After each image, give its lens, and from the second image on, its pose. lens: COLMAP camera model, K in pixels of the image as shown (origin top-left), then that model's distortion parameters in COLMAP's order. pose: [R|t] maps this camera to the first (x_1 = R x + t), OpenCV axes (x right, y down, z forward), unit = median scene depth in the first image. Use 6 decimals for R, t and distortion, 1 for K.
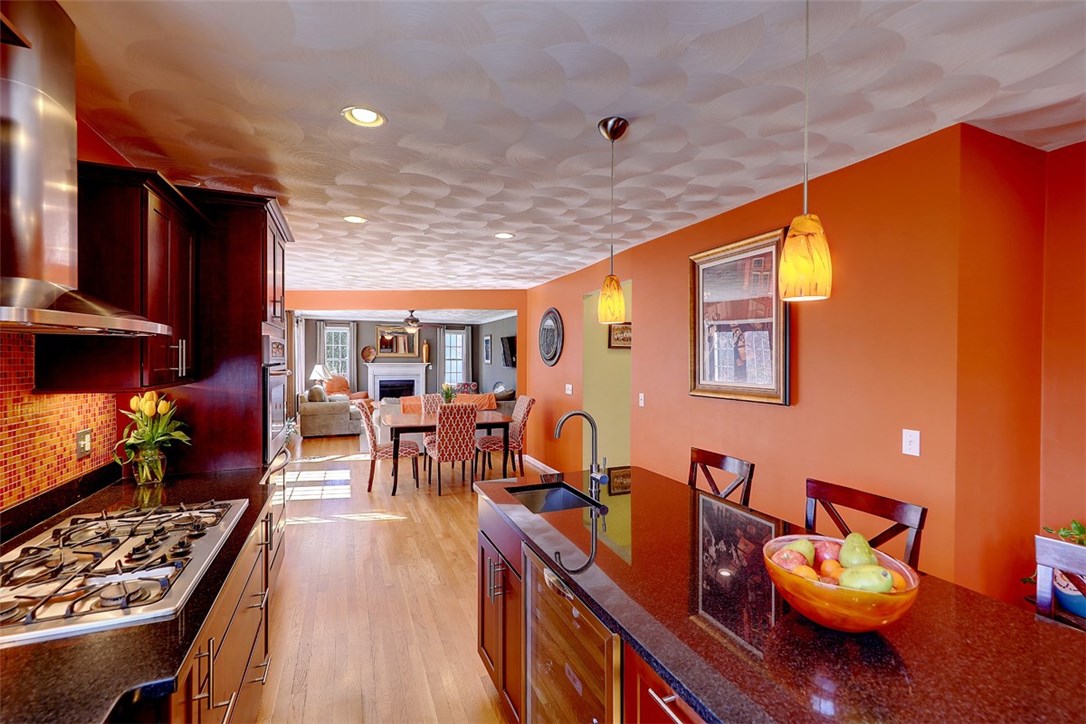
lens RADIAL K [[472.2, 0, 542.3], [0, 472.2, 362.2], [0, 0, 1]] dist [0.003965, -0.000079]
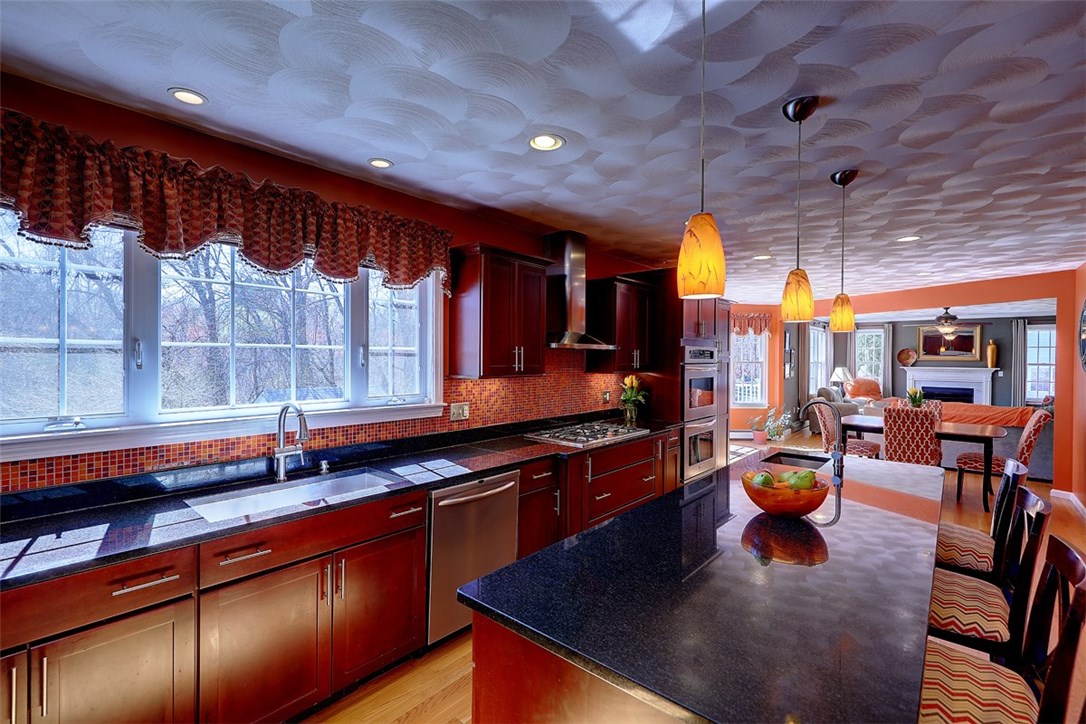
lens RADIAL K [[472.2, 0, 537.9], [0, 472.2, 359.2], [0, 0, 1]] dist [0.003965, -0.000079]
pose [[0.431122, 0.002074, -0.902291, 0.184219], [-0.014280, 0.999888, -0.004525, 0.001457], [0.902181, 0.014836, 0.431103, -0.054034]]
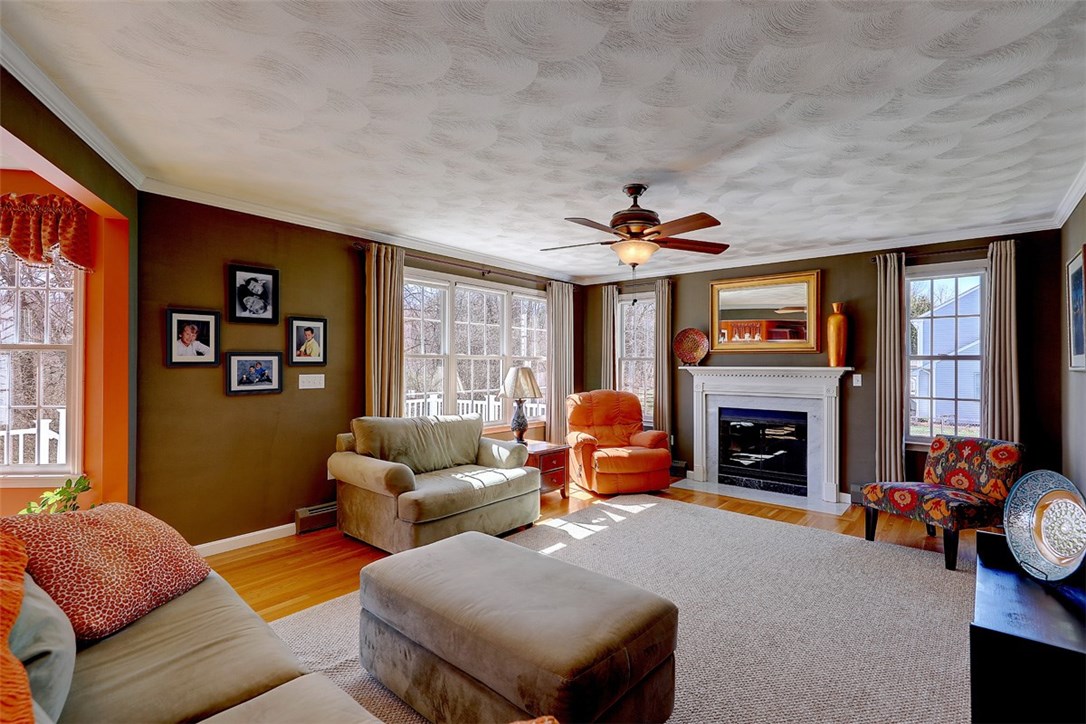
lens RADIAL K [[492.2, 0, 542.9], [0, 492.2, 359.6], [0, 0, 1]] dist [-0.003730, -0.000135]
pose [[0.459458, -0.014763, -0.888077, -0.024918], [-0.011509, 0.999679, -0.022572, 0.008560], [0.888125, 0.020592, 0.459141, 0.791659]]
